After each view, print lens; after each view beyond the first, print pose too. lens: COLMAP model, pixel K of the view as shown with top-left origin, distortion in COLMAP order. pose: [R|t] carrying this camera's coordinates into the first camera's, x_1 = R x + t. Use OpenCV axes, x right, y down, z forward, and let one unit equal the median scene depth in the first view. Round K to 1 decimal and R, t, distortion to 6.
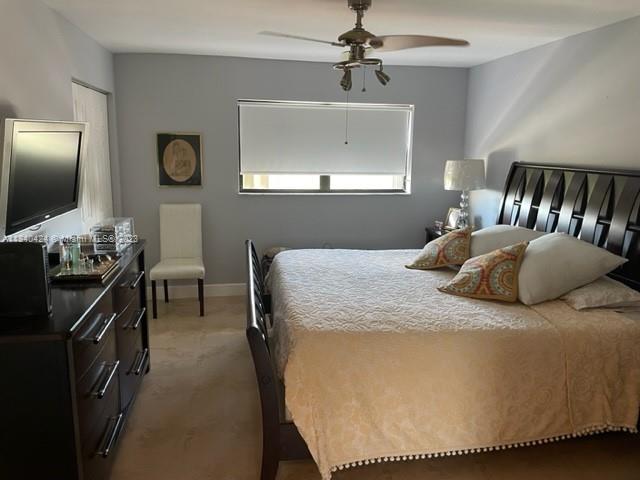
lens RADIAL K [[487.4, 0, 316.5], [0, 487.4, 237.3], [0, 0, 1]] dist [0.098912, -0.130292]
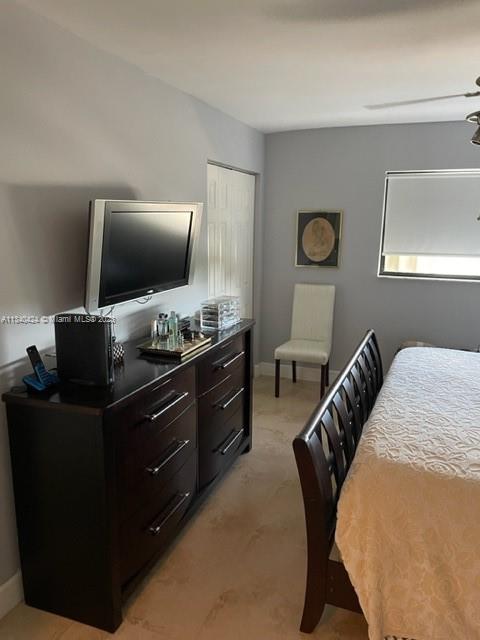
lens RADIAL K [[487.4, 0, 240.0], [0, 487.4, 320.0], [0, 0, 1]] dist [0.098912, -0.130292]
pose [[0.866500, 0.096305, -0.489799, 0.081956], [-0.091390, 0.995234, 0.034008, -0.018977], [0.490740, 0.015295, 0.871172, 0.095729]]
